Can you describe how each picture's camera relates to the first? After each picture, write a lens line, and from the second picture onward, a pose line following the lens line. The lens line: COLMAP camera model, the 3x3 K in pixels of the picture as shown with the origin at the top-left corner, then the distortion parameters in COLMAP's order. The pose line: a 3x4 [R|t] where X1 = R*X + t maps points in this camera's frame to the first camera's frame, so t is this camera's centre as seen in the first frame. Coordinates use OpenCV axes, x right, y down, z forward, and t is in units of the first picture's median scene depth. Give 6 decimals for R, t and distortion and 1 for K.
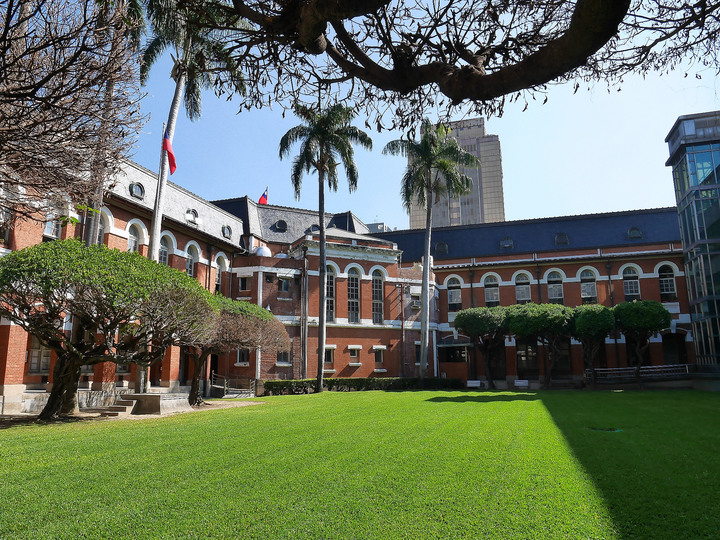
lens RADIAL K [[513.3, 0, 359.9], [0, 513.3, 267.8], [0, 0, 1]] dist [-0.043835, 0.020528]
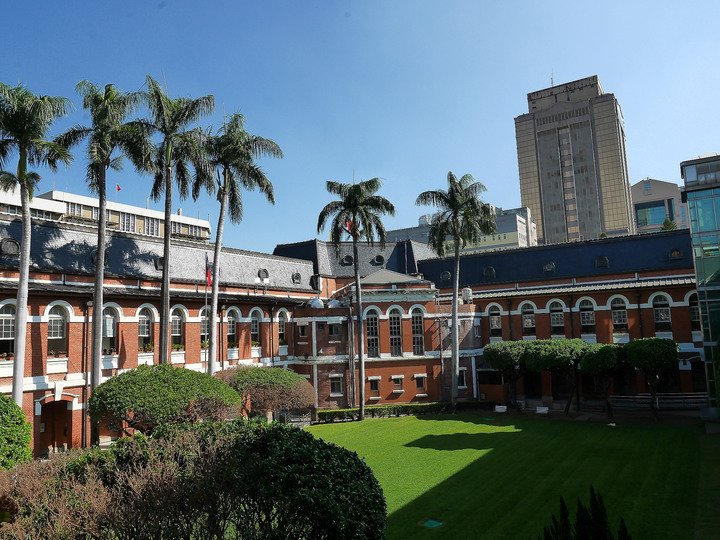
lens RADIAL K [[513.3, 0, 359.7], [0, 513.3, 273.7], [0, 0, 1]] dist [-0.043835, 0.020528]
pose [[0.962220, -0.057205, -0.266195, 0.229652], [0.079977, 0.993934, 0.075497, -0.176315], [0.260262, -0.093934, 0.960958, -0.143038]]
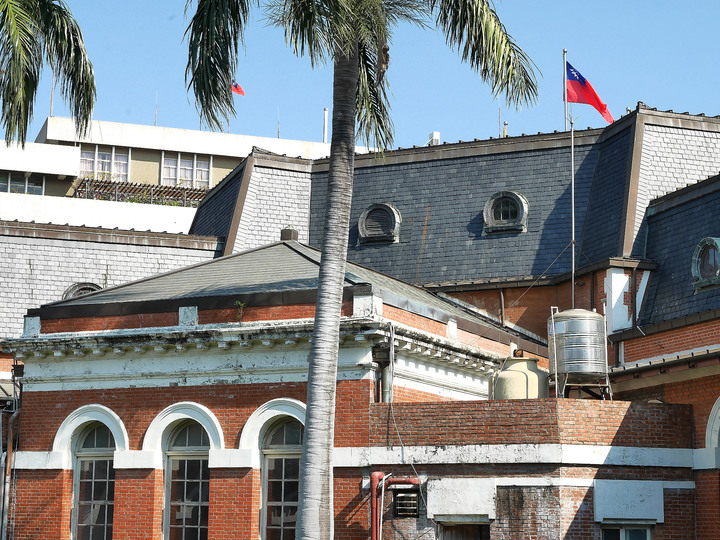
lens RADIAL K [[1458.3, 0, 357.2], [0, 1458.3, 271.7], [0, 0, 1]] dist [0.172675, 0.000000]
pose [[0.603557, -0.120075, -0.788226, 0.598609], [0.136273, 0.989584, -0.046403, -0.027136], [0.785588, -0.079408, 0.613633, 0.645101]]
